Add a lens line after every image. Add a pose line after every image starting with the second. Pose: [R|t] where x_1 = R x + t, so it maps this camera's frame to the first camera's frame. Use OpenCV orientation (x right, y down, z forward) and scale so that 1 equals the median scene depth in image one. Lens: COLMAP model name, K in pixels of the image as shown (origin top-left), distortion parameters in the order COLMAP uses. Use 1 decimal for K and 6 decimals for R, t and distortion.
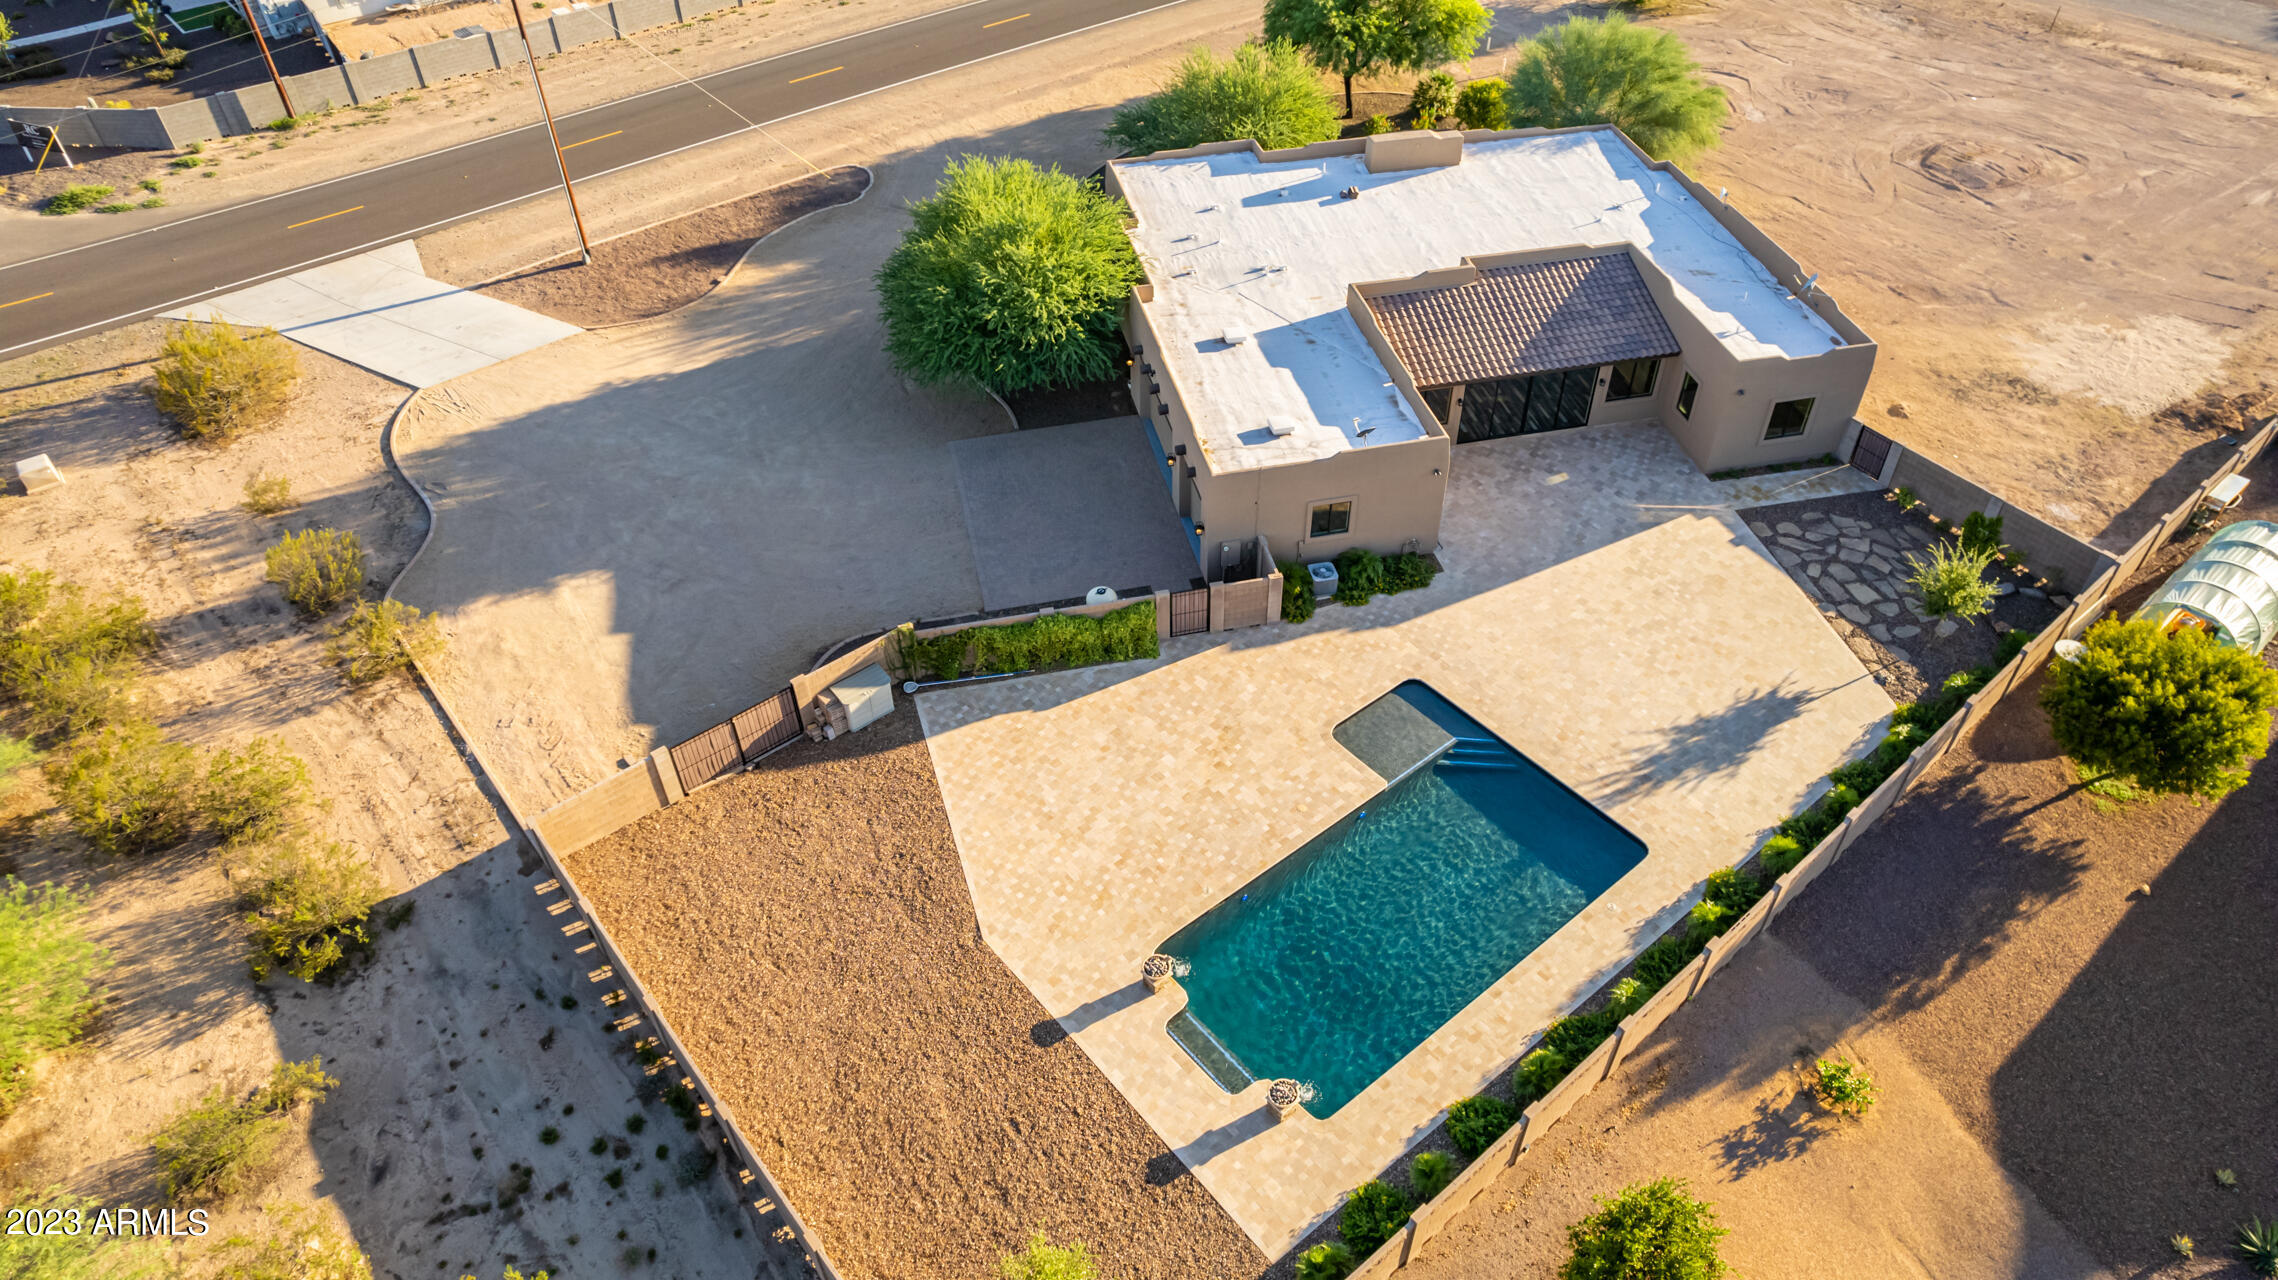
lens RADIAL K [[1461.5, 0, 1153.9], [0, 1461.5, 633.3], [0, 0, 1]] dist [-0.072557, 0.065206]
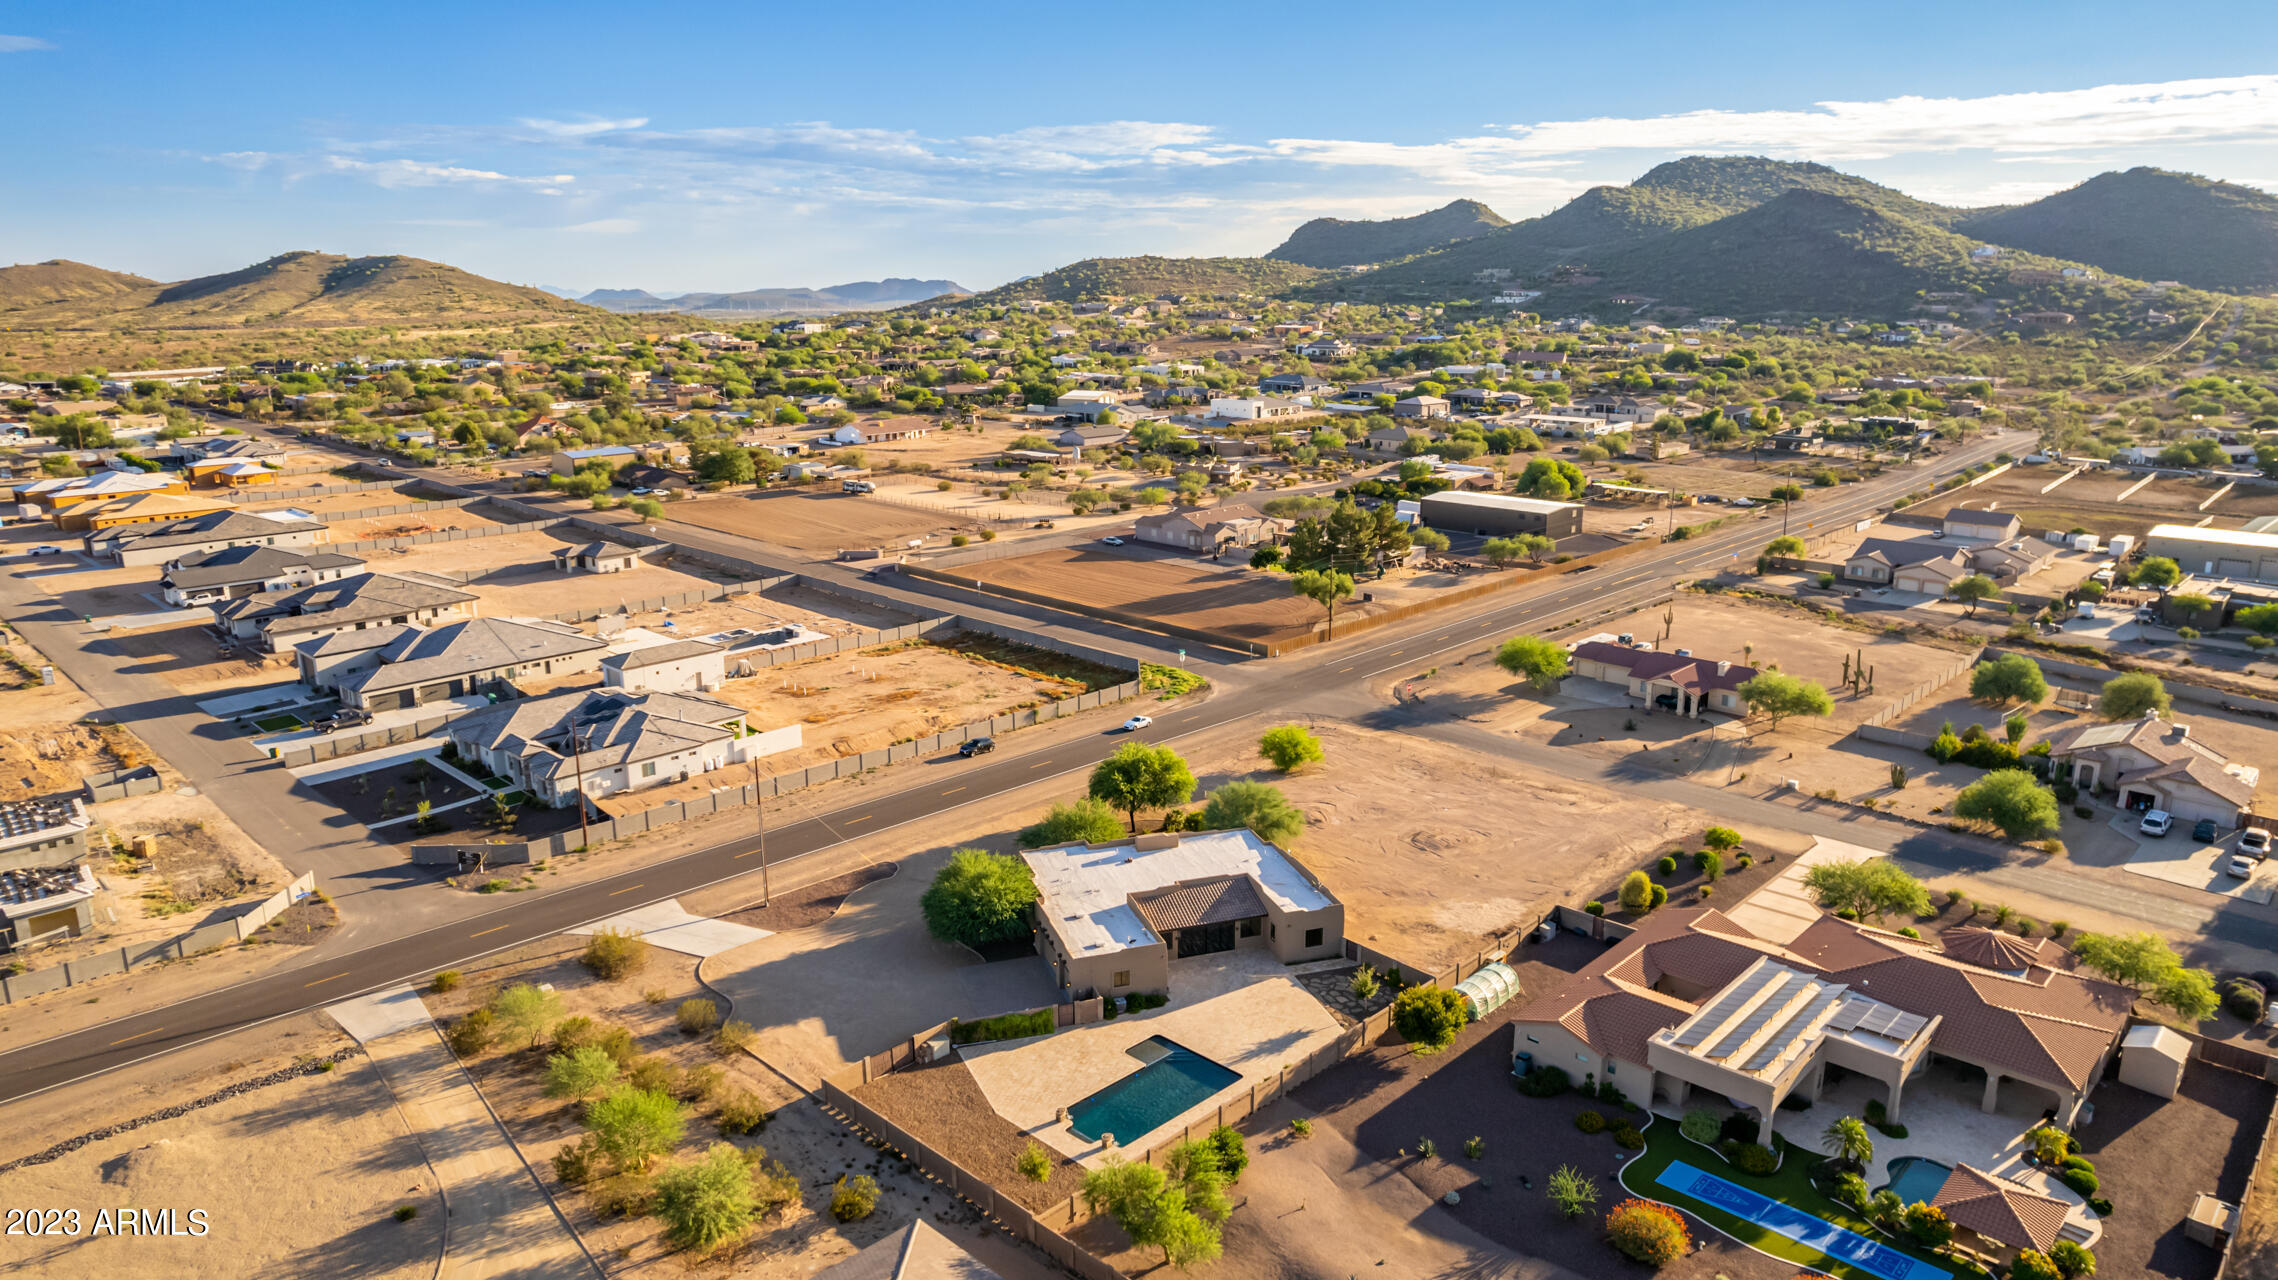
lens RADIAL K [[1461.5, 0, 1153.9], [0, 1461.5, 633.3], [0, 0, 1]] dist [-0.072557, 0.065206]
pose [[0.994010, -0.019798, 0.107481, -0.069757], [0.068833, 0.877295, -0.474990, 0.520075], [-0.084888, 0.479543, 0.873403, -1.282808]]
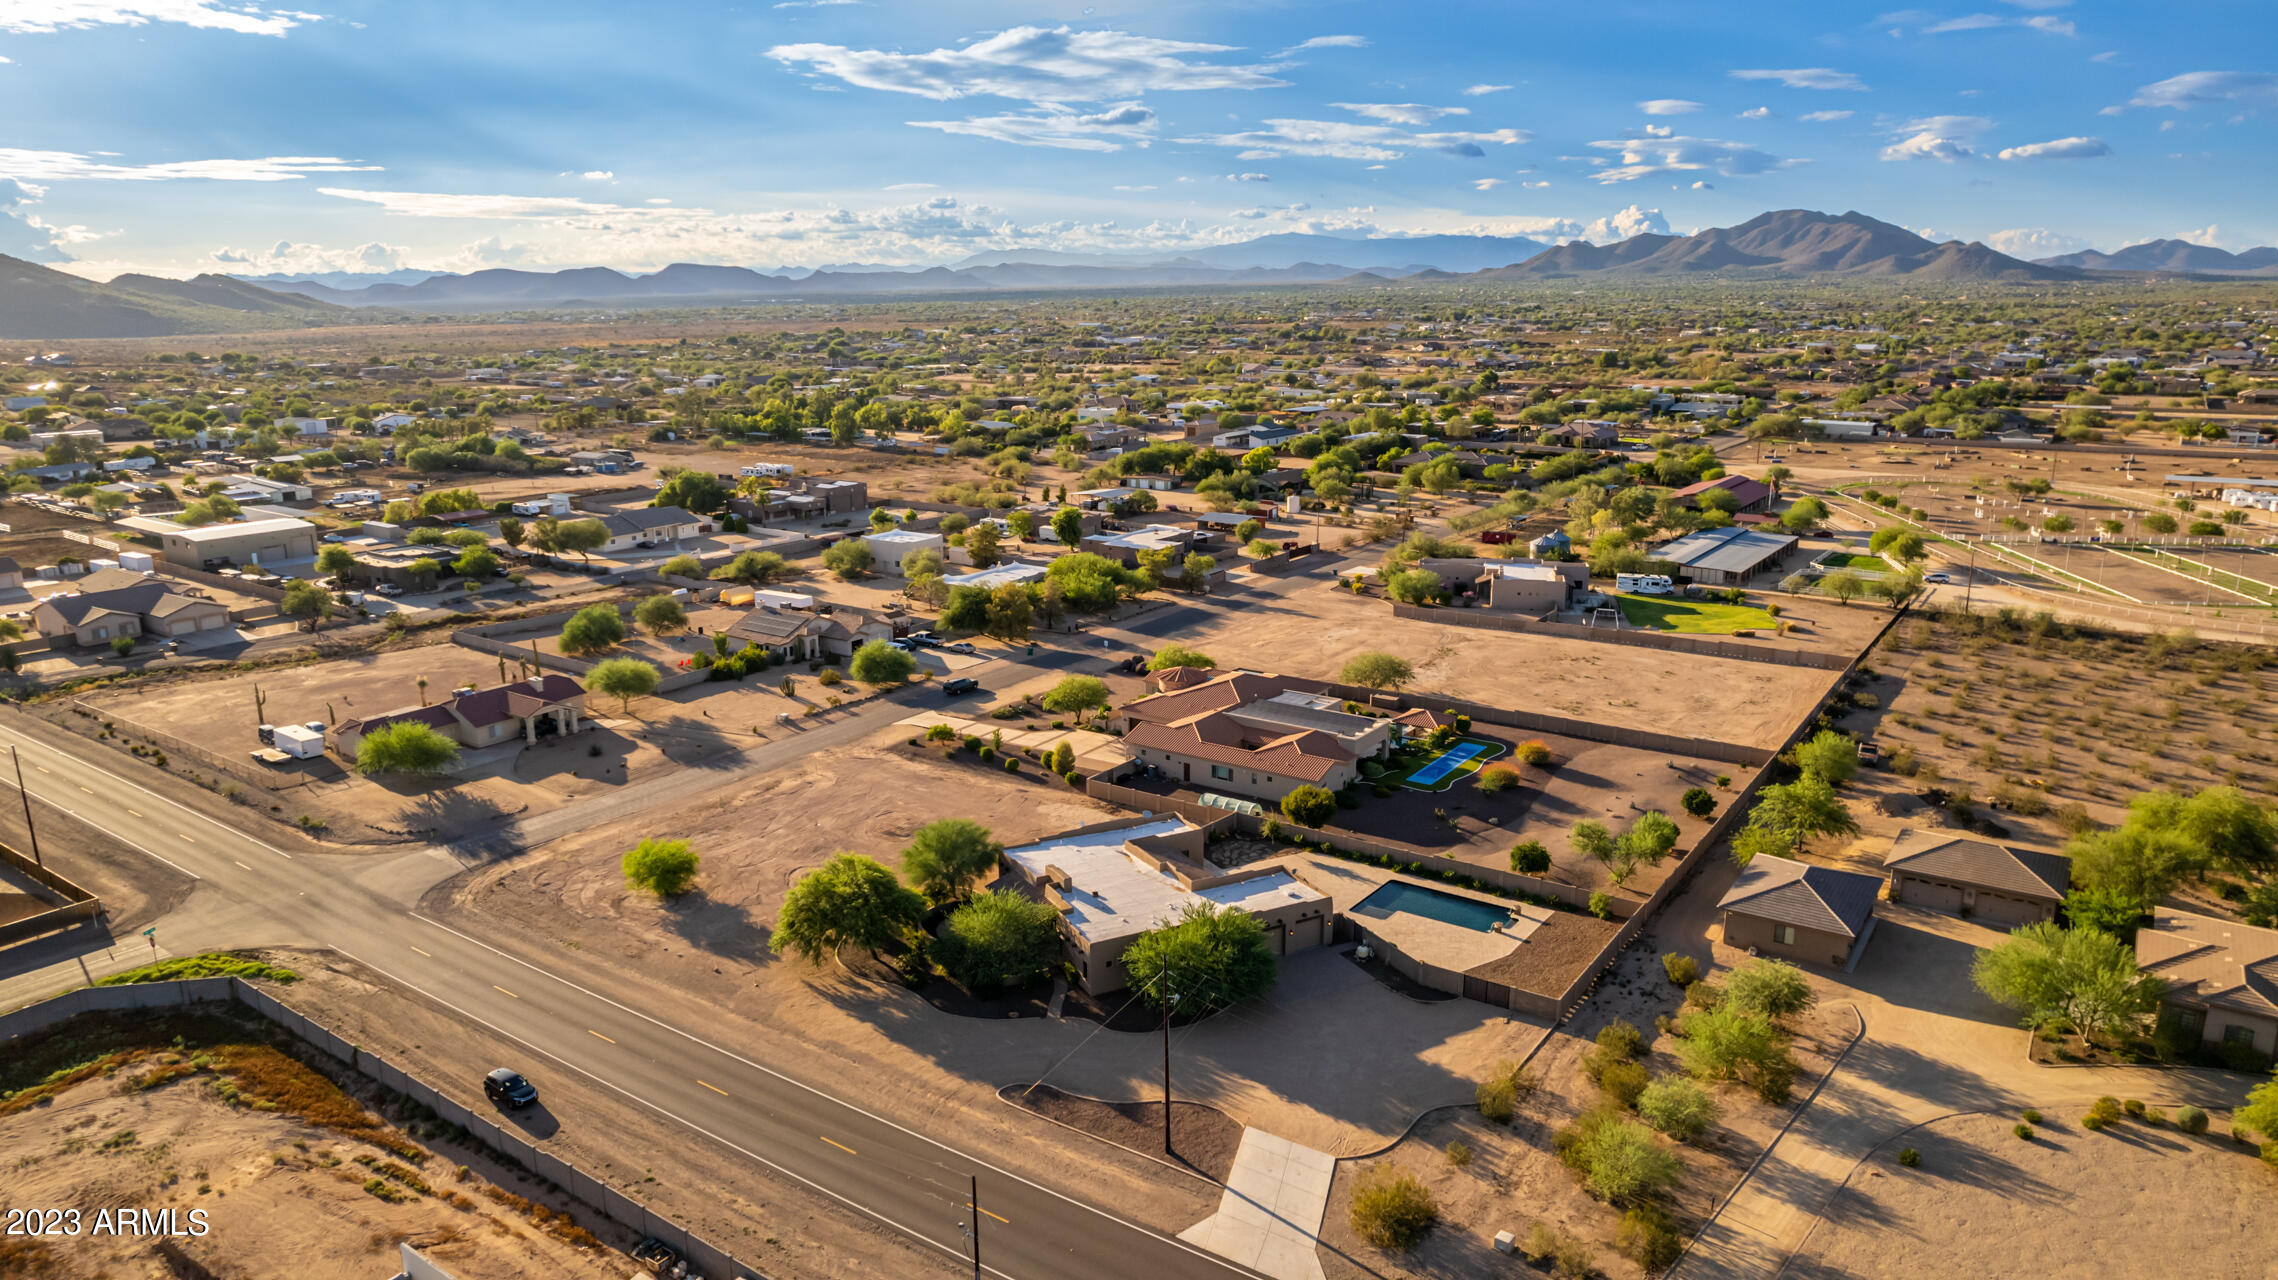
lens RADIAL K [[1461.5, 0, 1153.9], [0, 1461.5, 633.3], [0, 0, 1]] dist [-0.072557, 0.065206]
pose [[-0.262252, -0.216566, 0.940385, -2.048670], [0.654733, 0.675948, 0.338258, -1.386541], [-0.708906, 0.704410, -0.035476, 0.840245]]
